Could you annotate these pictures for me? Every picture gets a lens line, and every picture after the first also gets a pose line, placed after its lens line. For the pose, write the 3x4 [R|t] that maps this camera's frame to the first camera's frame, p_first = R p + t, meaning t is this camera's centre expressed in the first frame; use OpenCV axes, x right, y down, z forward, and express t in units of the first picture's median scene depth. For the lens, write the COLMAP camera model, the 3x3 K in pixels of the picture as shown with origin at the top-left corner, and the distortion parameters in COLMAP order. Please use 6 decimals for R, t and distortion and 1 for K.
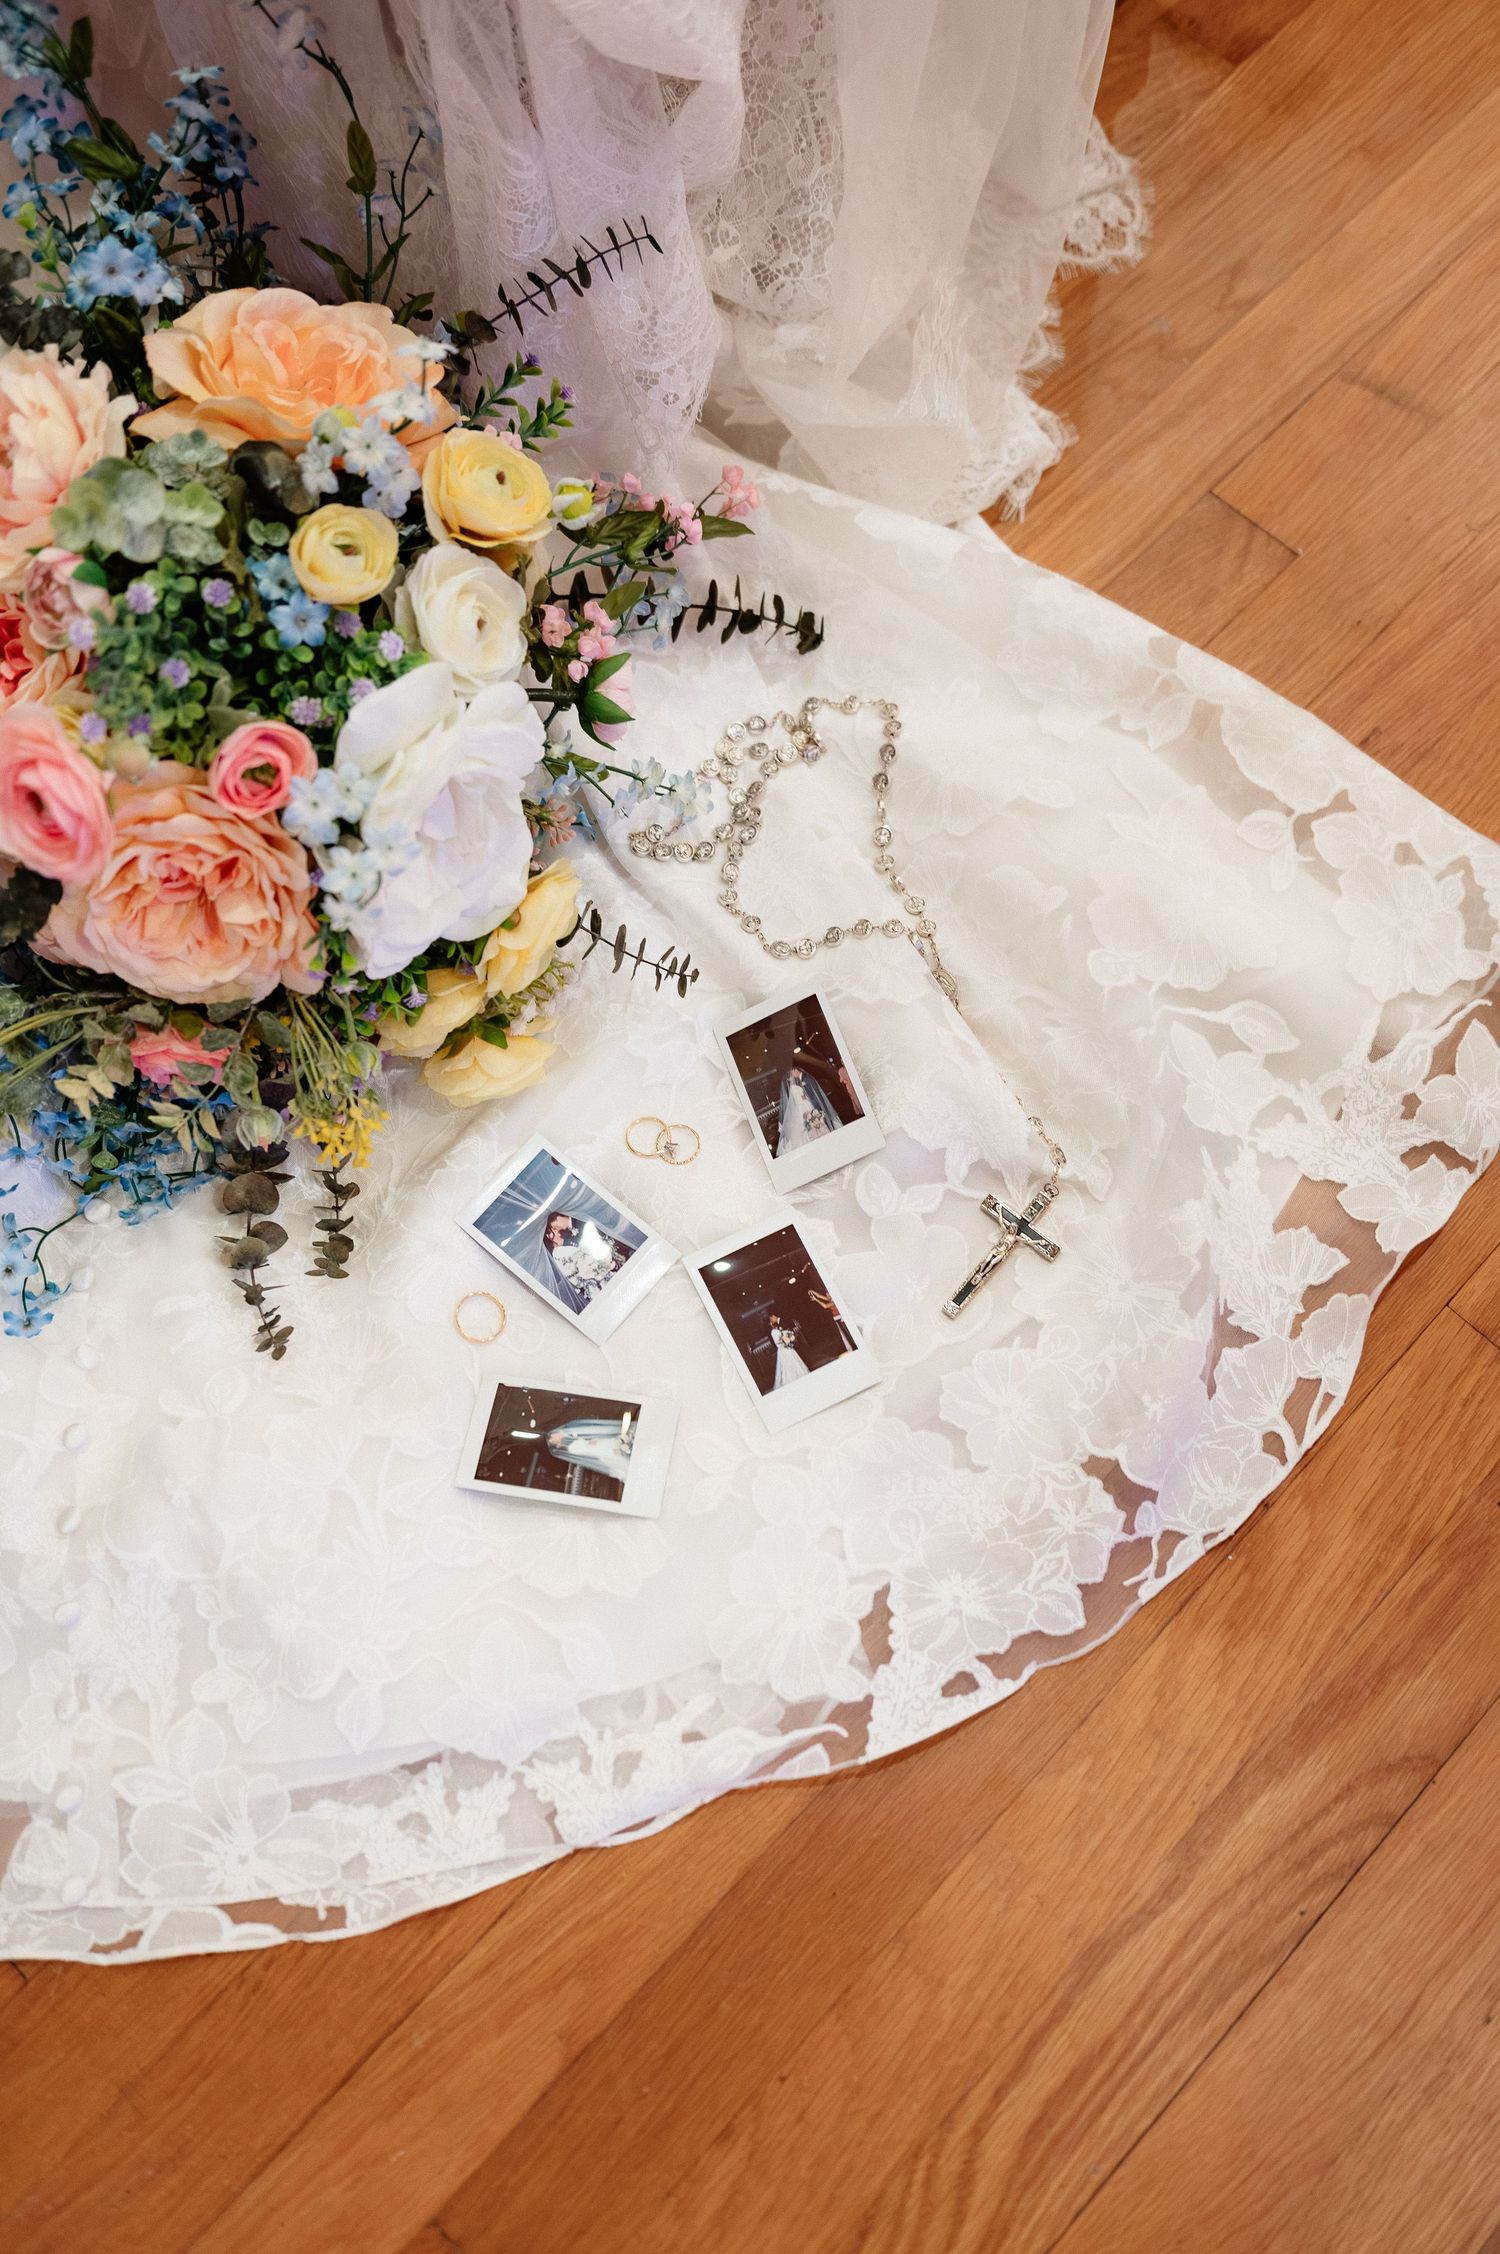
lens RADIAL K [[2162.6, 0, 750.0], [0, 2162.6, 1127.0], [0, 0, 1]] dist [0.003567, 0.001169]
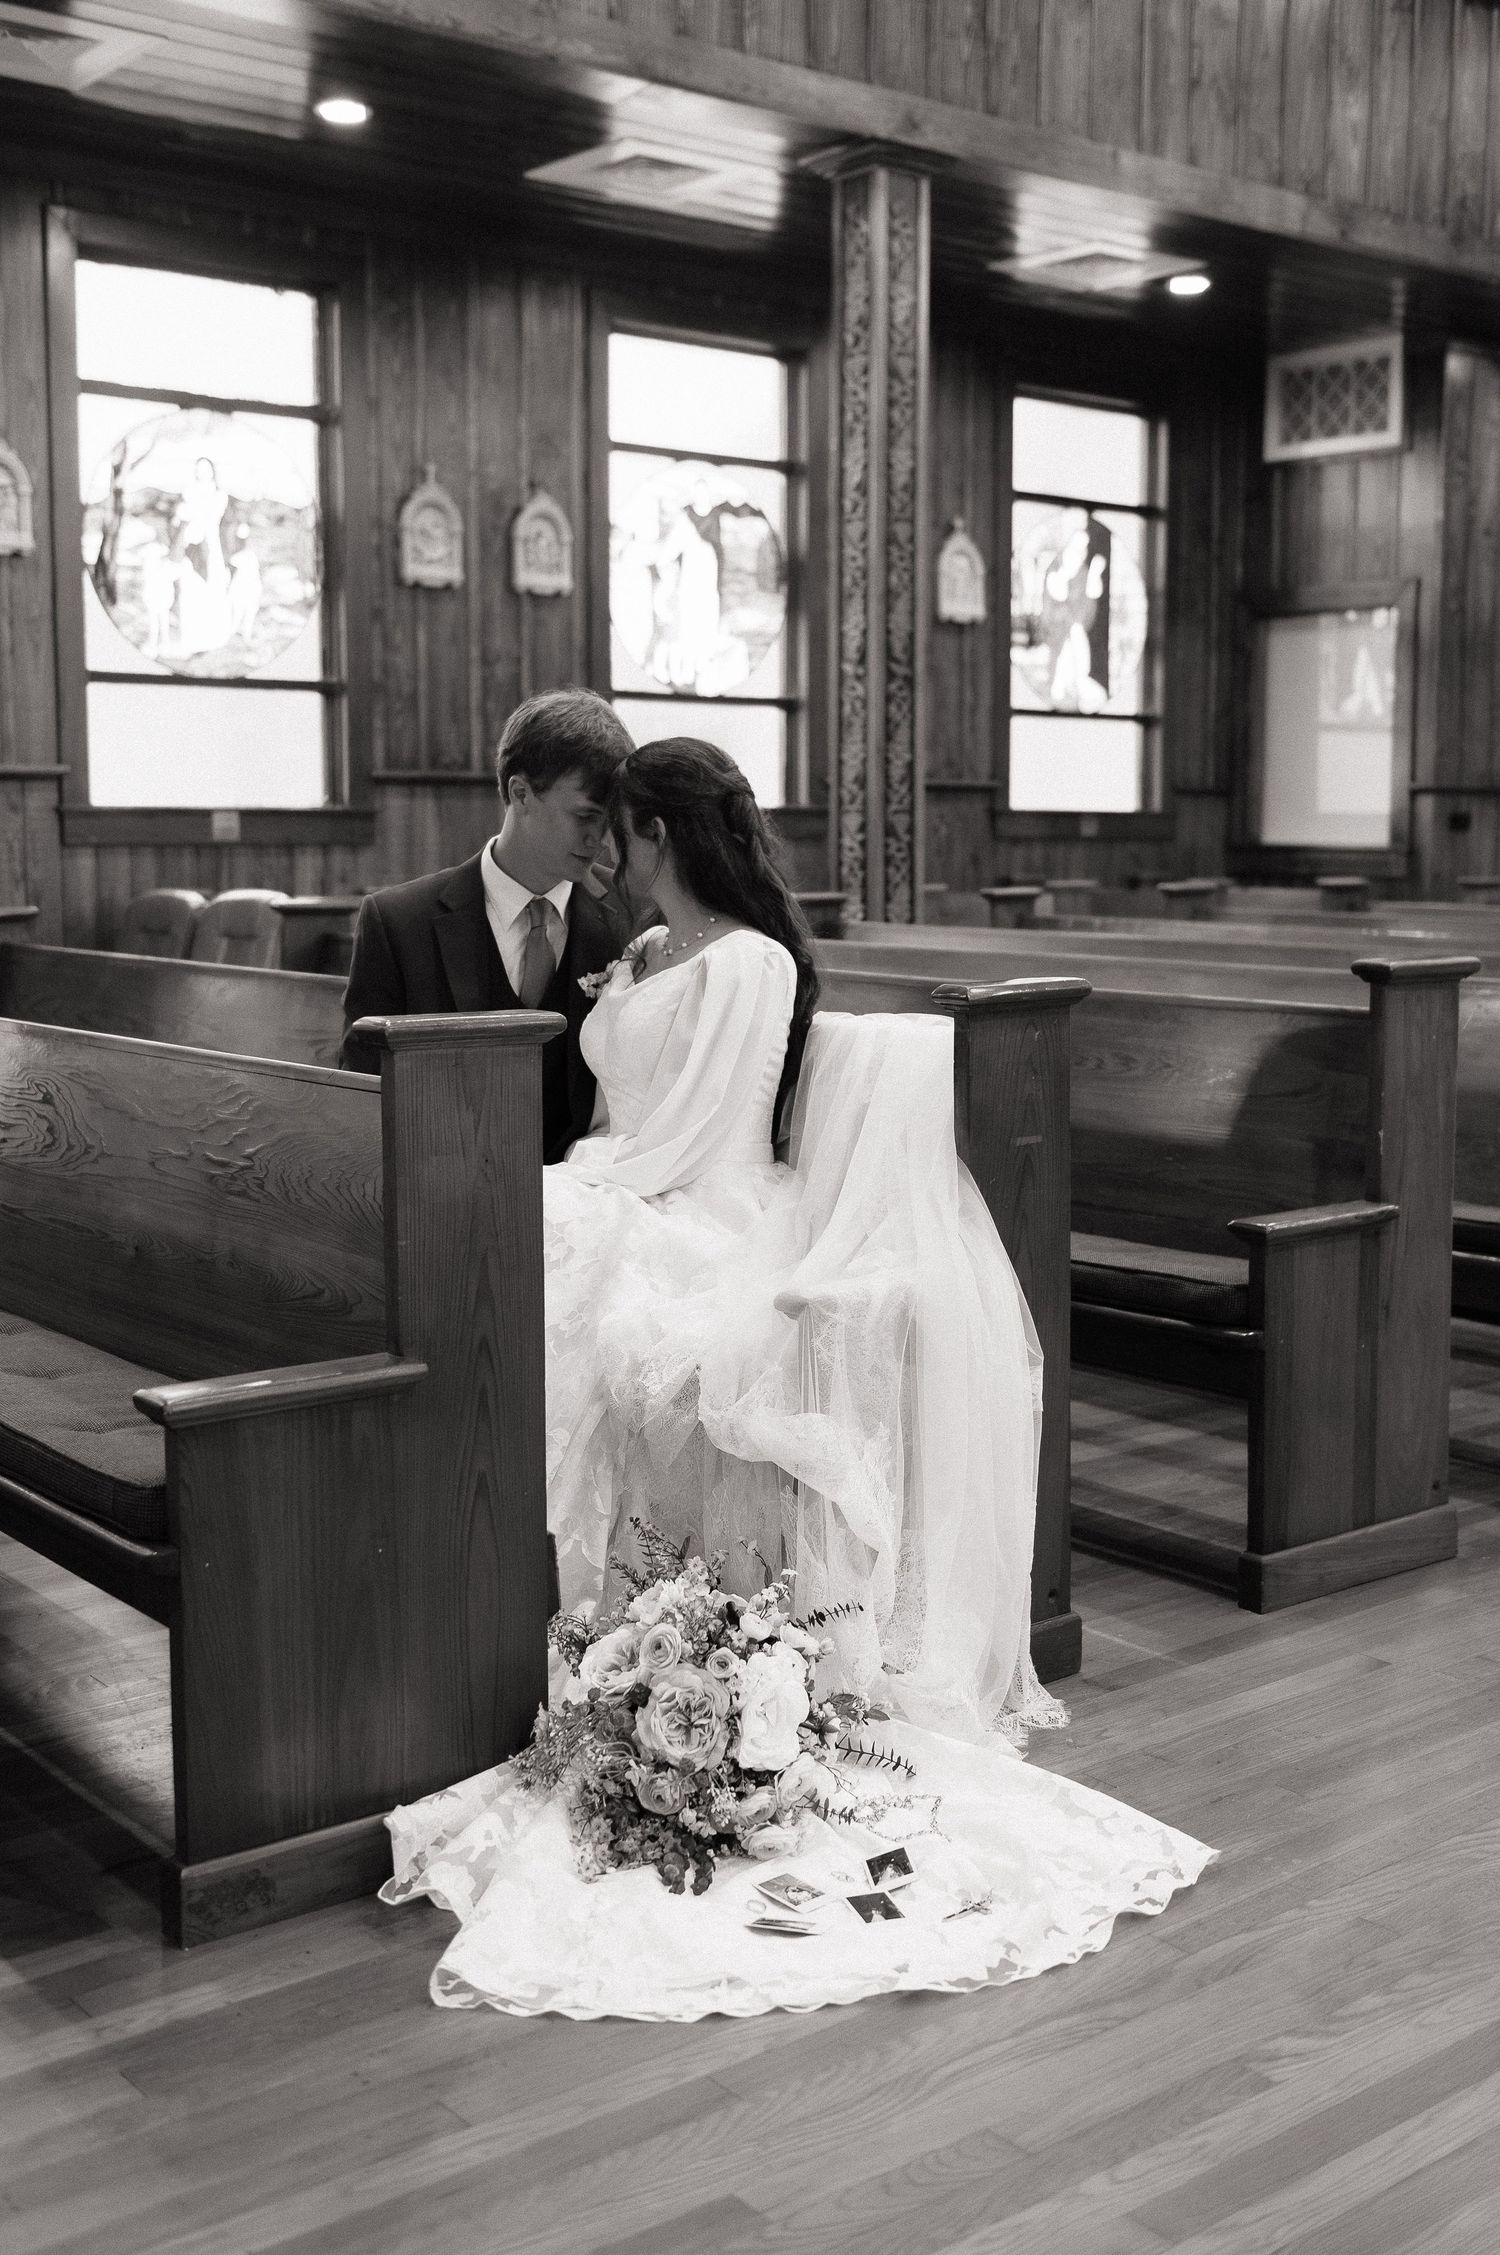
lens RADIAL K [[2342.8, 0, 750.0], [0, 2342.8, 1127.5], [0, 0, 1]] dist [-0.002874, 0.000588]
pose [[0.991203, 0.026994, -0.129568, 0.199594], [-0.126918, 0.471457, -0.872708, 2.080339], [0.037527, 0.881476, 0.470736, -1.101864]]
